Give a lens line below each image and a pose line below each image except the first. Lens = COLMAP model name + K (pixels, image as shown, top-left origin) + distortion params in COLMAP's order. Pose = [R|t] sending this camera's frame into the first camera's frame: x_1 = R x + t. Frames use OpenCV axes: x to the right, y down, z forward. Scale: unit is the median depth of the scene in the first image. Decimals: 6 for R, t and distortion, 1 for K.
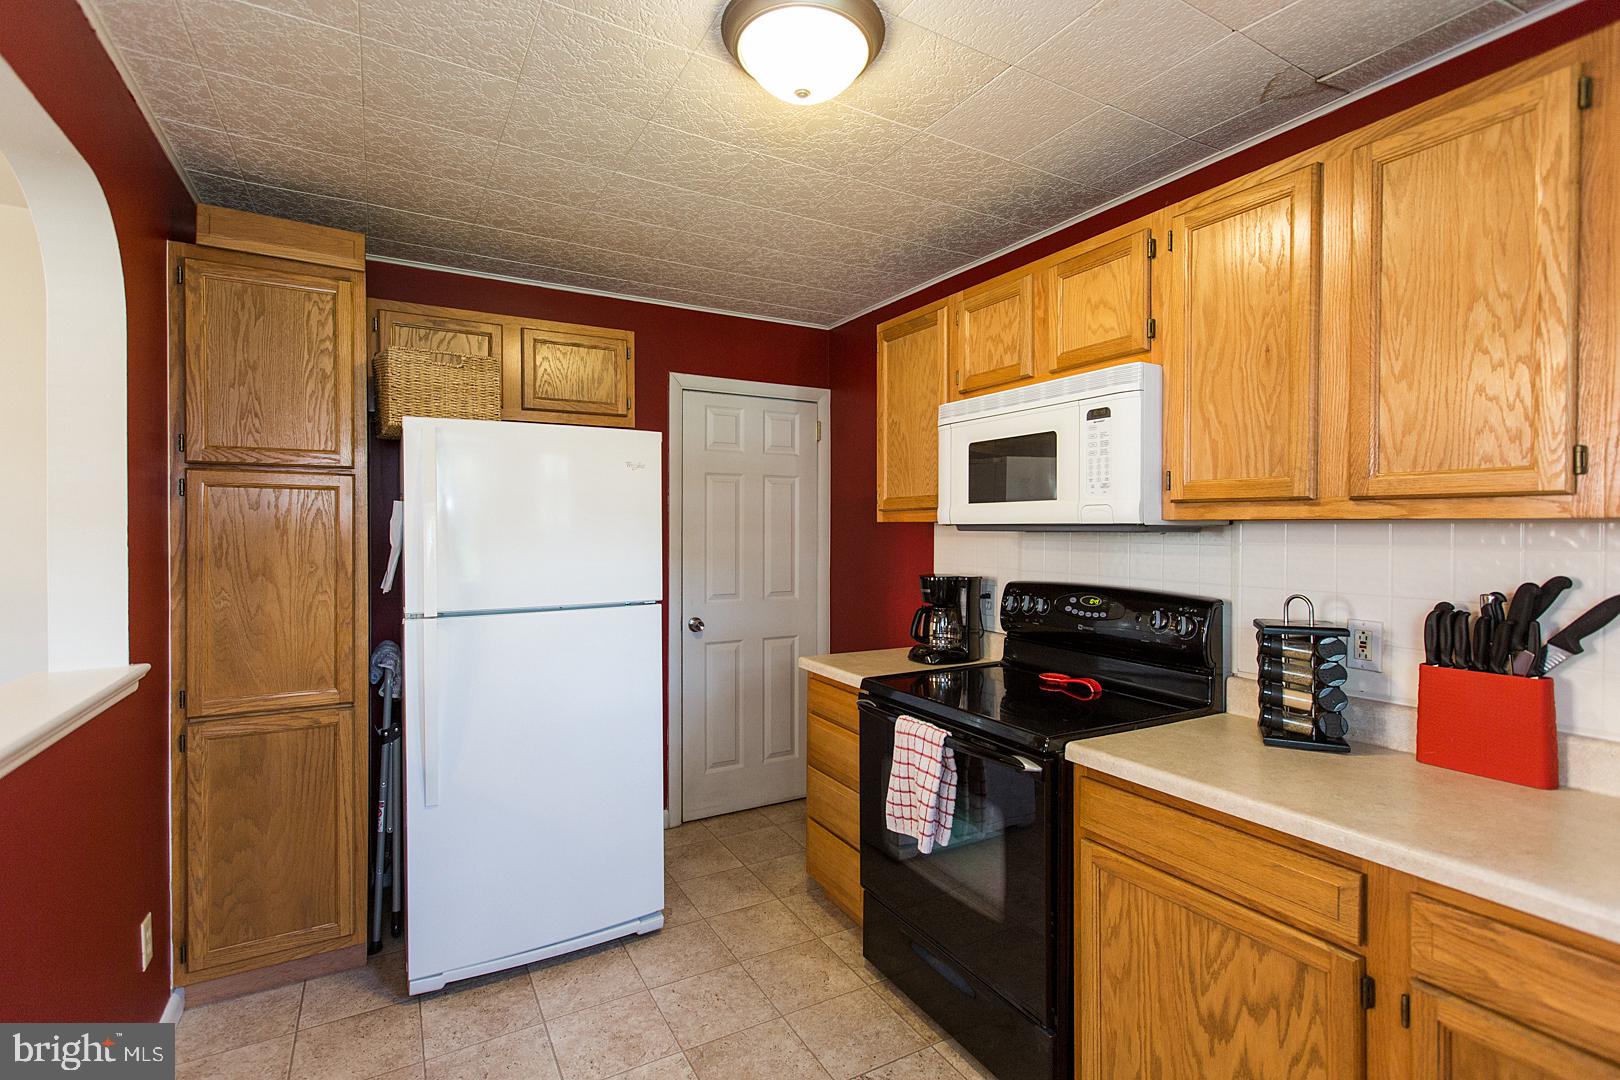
lens RADIAL K [[748.4, 0, 805.4], [0, 748.4, 531.8], [0, 0, 1]] dist [0.008811, -0.003083]
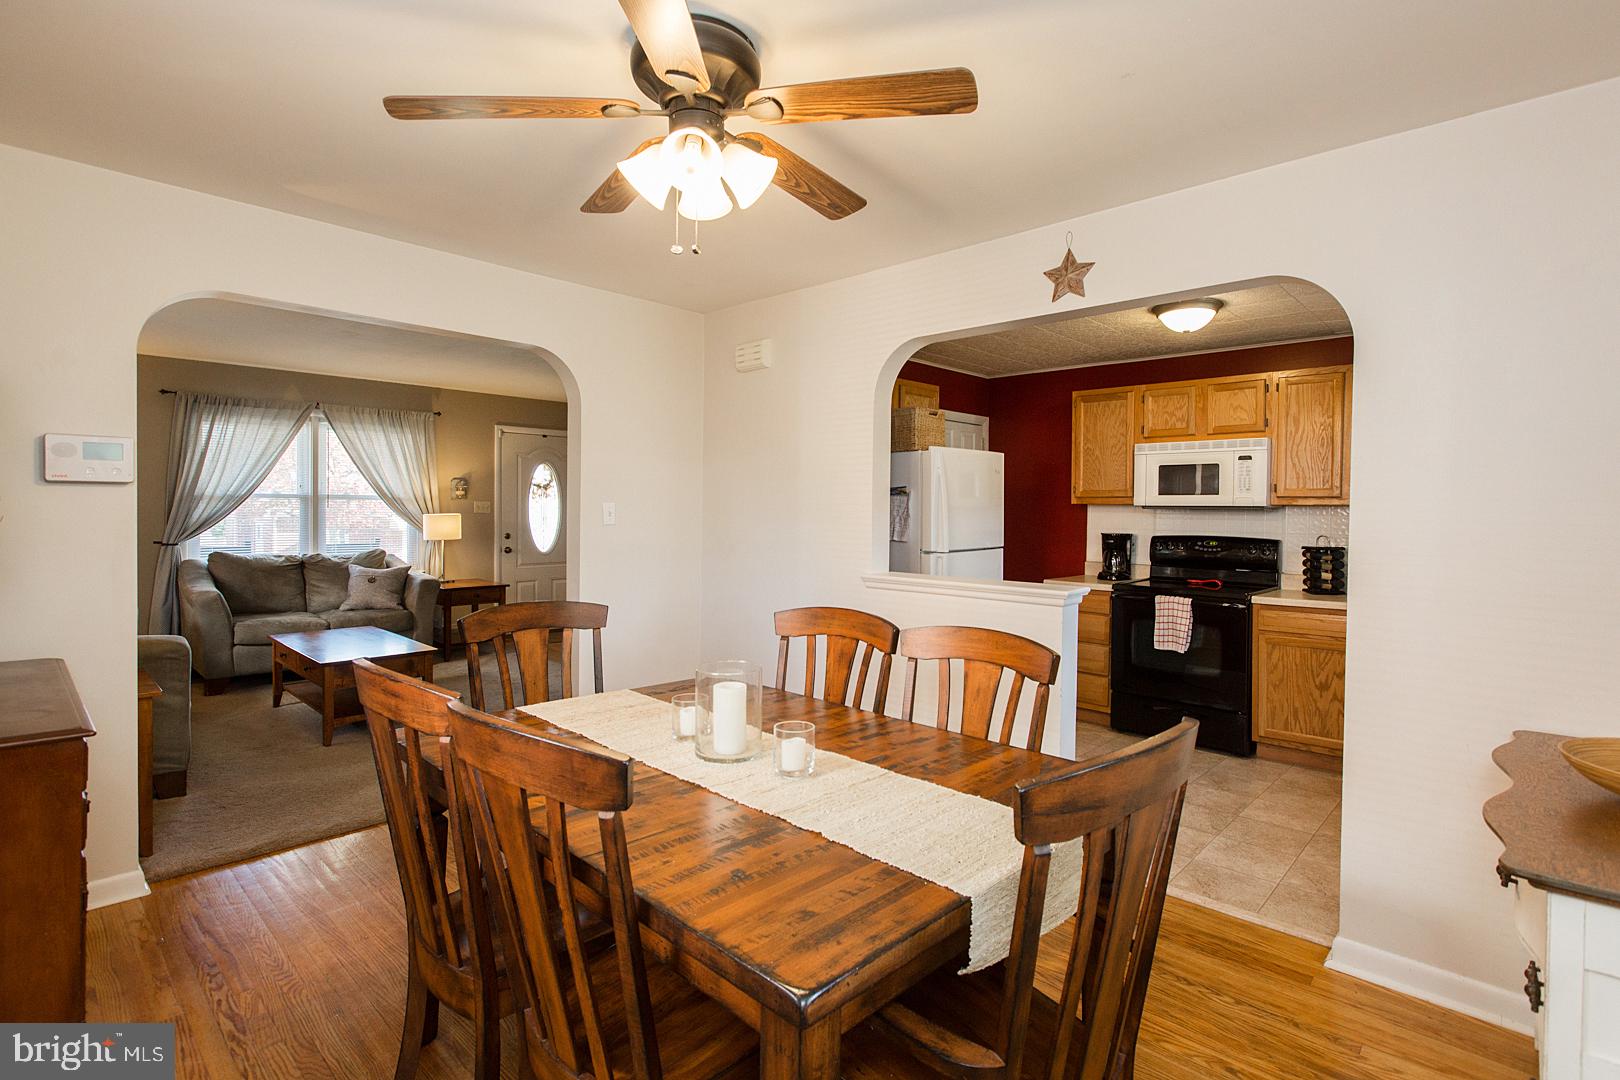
lens RADIAL K [[795.3, 0, 812.9], [0, 795.3, 524.3], [0, 0, 1]] dist [-0.005074, 0.001216]
pose [[0.955077, 0.001450, 0.296354, -1.463075], [-0.006438, 0.999854, 0.015856, 0.013102], [-0.296287, -0.017051, 0.954947, -0.852074]]
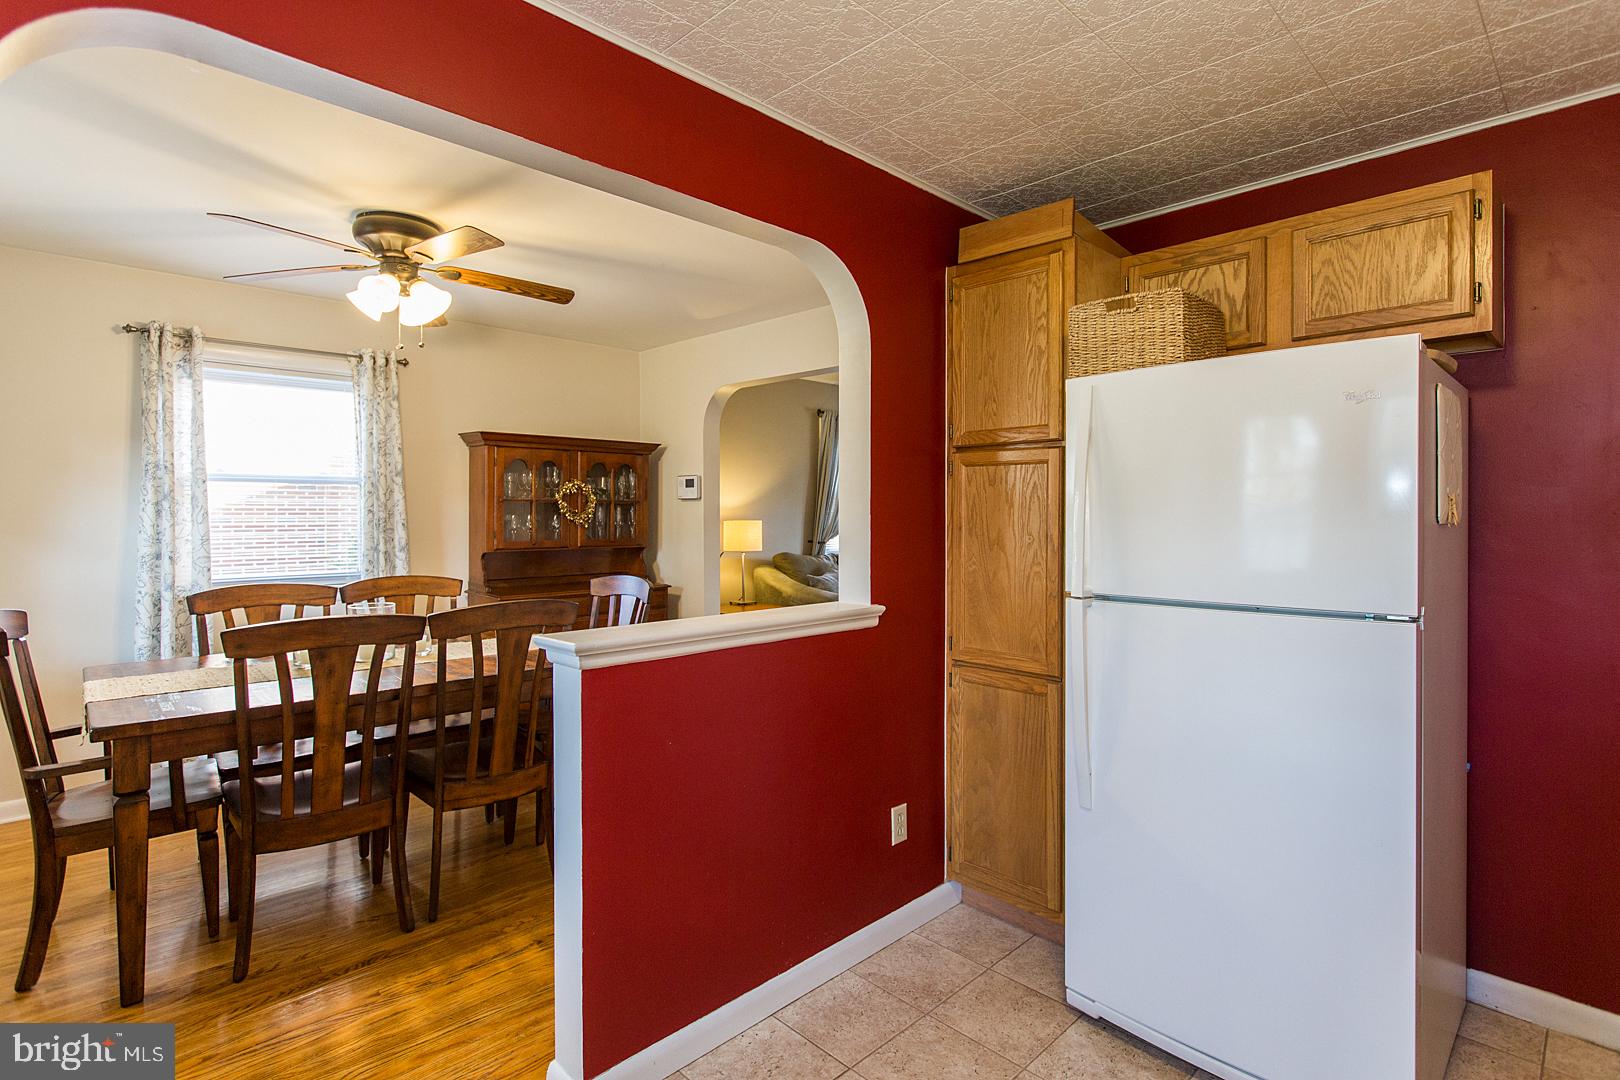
lens RADIAL K [[795.3, 0, 837.1], [0, 795.3, 516.3], [0, 0, 1]] dist [-0.005074, 0.001216]
pose [[0.263388, 0.003253, -0.964685, 0.339207], [-0.006499, 0.999978, 0.001598, 0.016282], [0.964668, 0.005849, 0.263403, 0.459773]]
